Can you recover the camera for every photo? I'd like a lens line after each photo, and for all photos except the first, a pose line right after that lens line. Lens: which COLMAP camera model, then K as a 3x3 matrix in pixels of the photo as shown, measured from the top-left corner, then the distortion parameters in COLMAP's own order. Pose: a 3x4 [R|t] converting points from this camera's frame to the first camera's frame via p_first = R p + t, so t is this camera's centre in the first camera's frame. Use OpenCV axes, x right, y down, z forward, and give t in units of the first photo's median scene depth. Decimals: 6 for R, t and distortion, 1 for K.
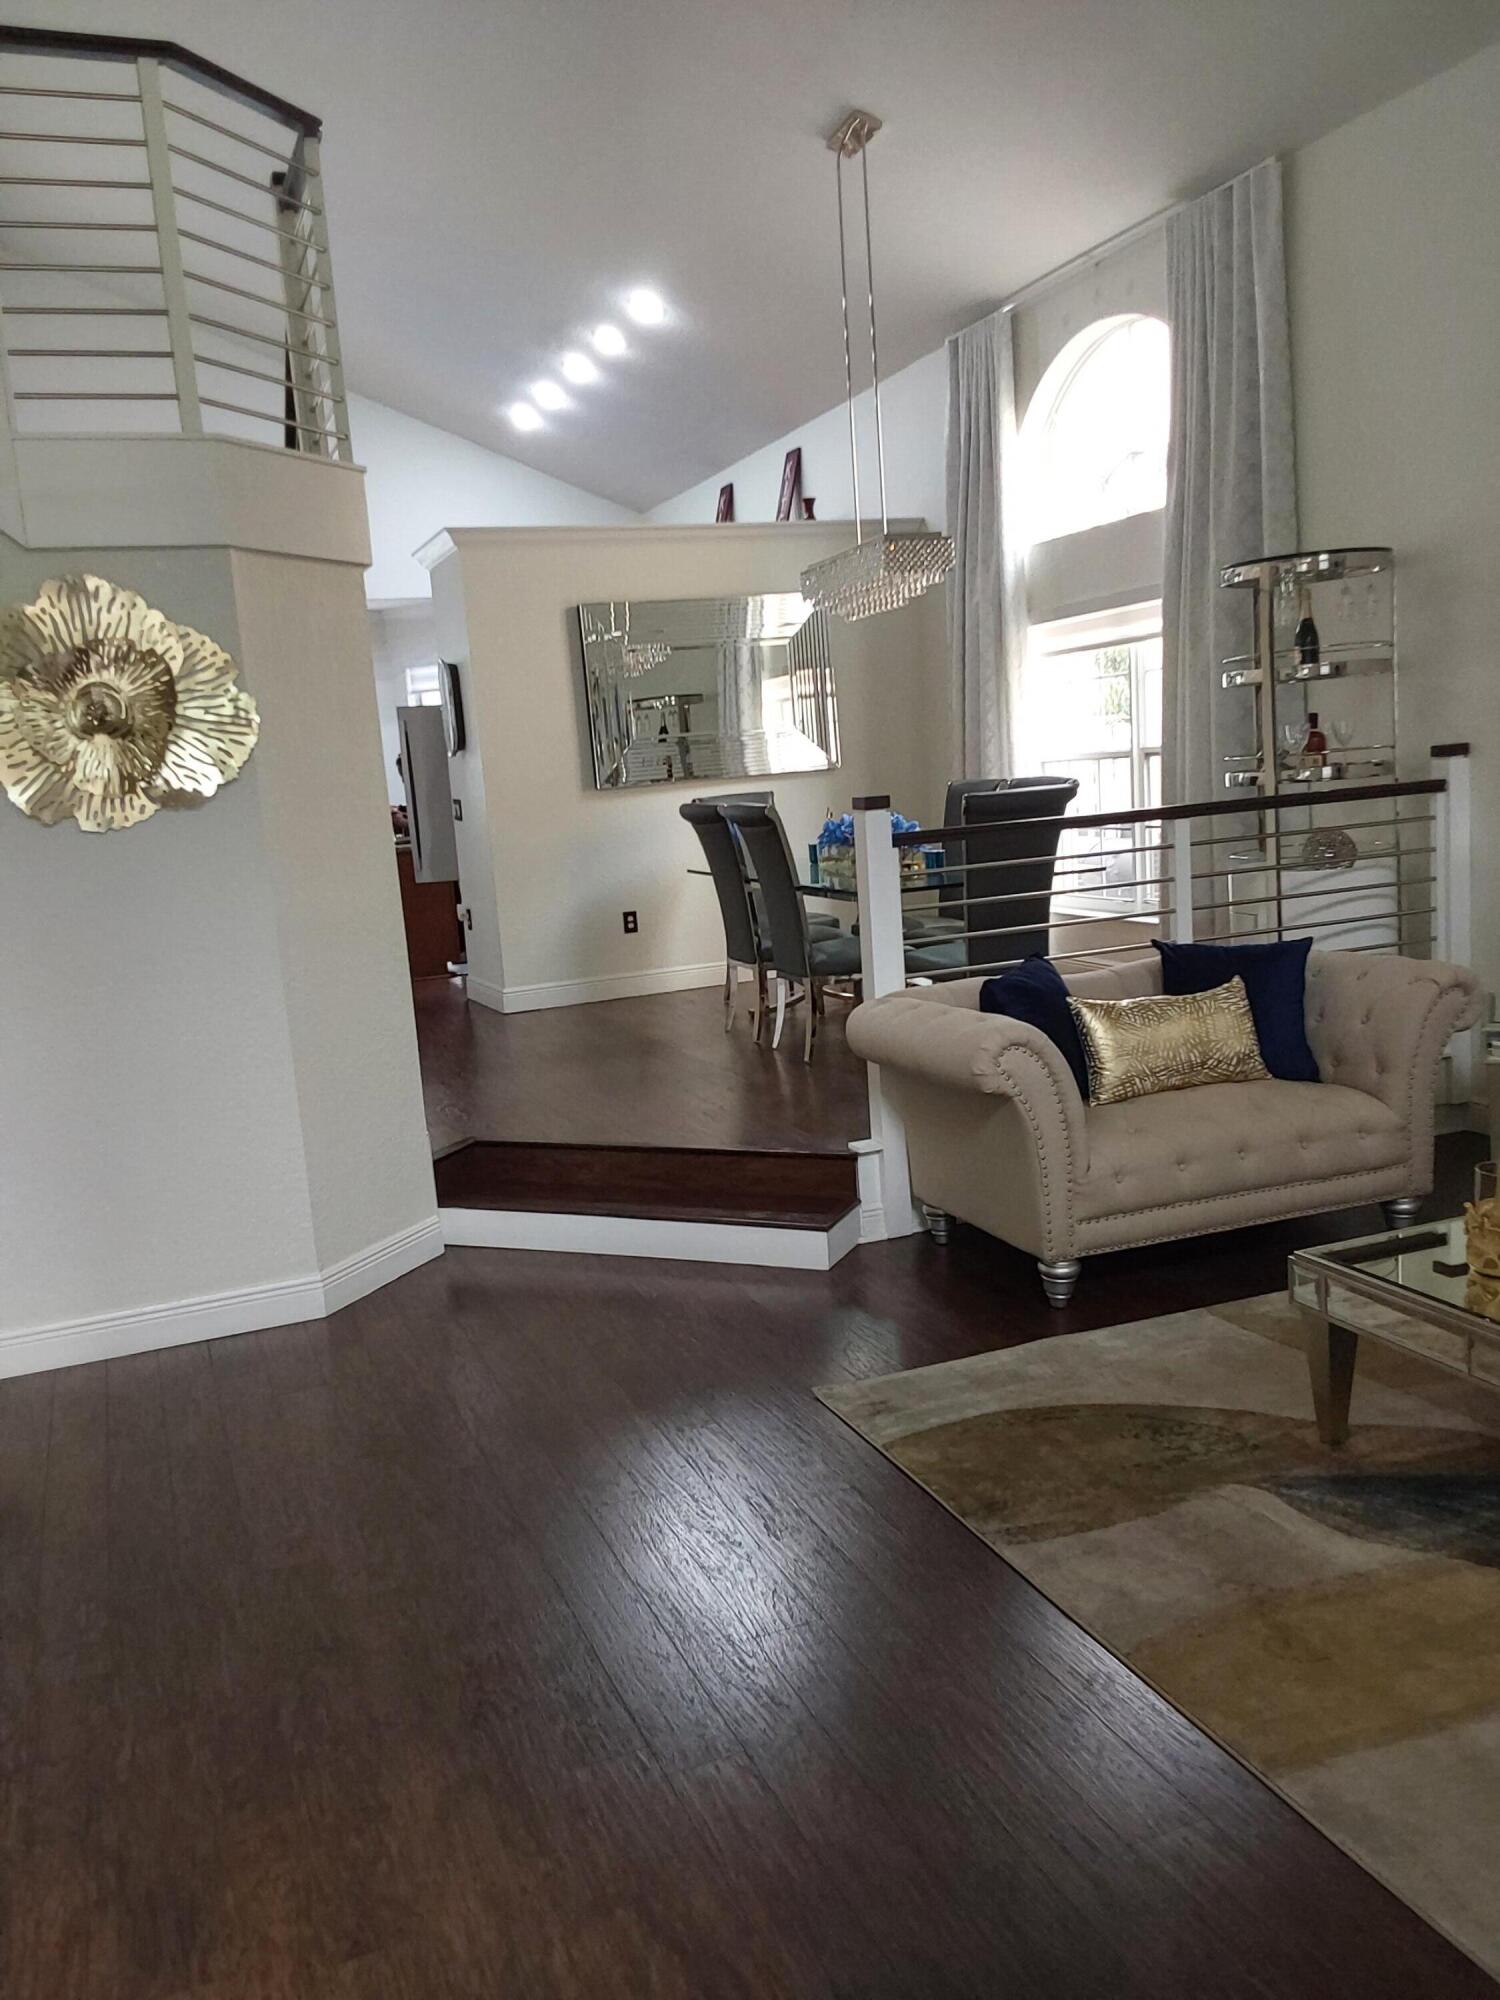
lens RADIAL K [[1586.0, 0, 750.0], [0, 1586.0, 1000.0], [0, 0, 1]] dist [0.067079, -0.067909]
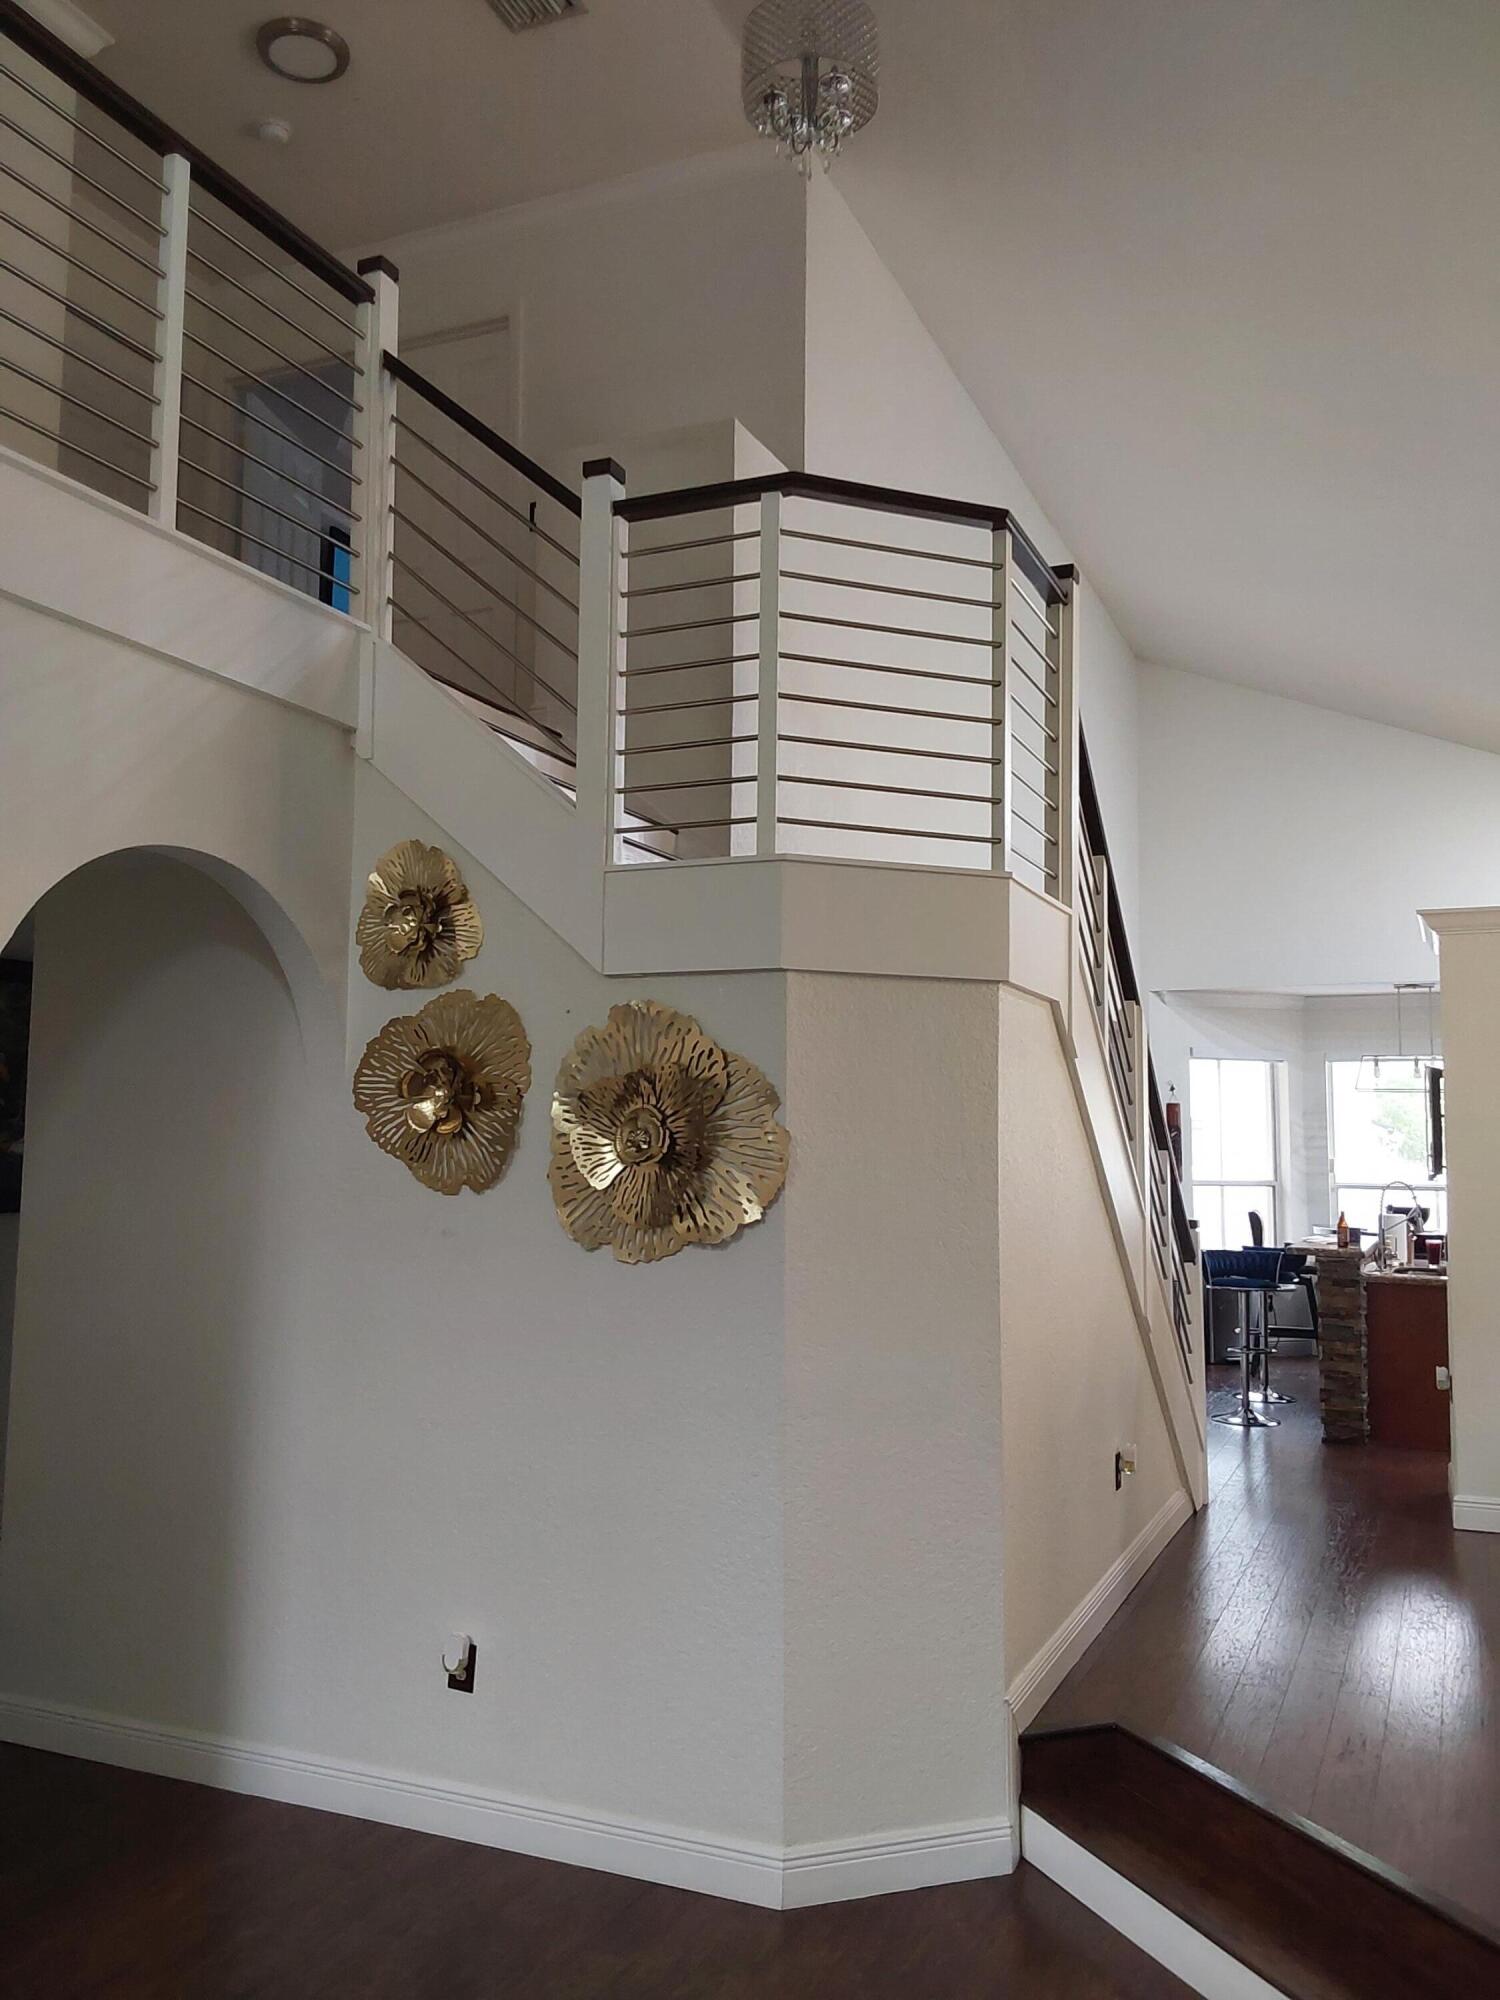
lens RADIAL K [[1586.0, 0, 750.0], [0, 1586.0, 1000.0], [0, 0, 1]] dist [0.067079, -0.067909]
pose [[0.693183, 0.020186, -0.720479, 0.310037], [-0.172204, 0.975297, -0.138355, -0.137947], [0.699888, 0.219975, 0.679535, 0.377915]]
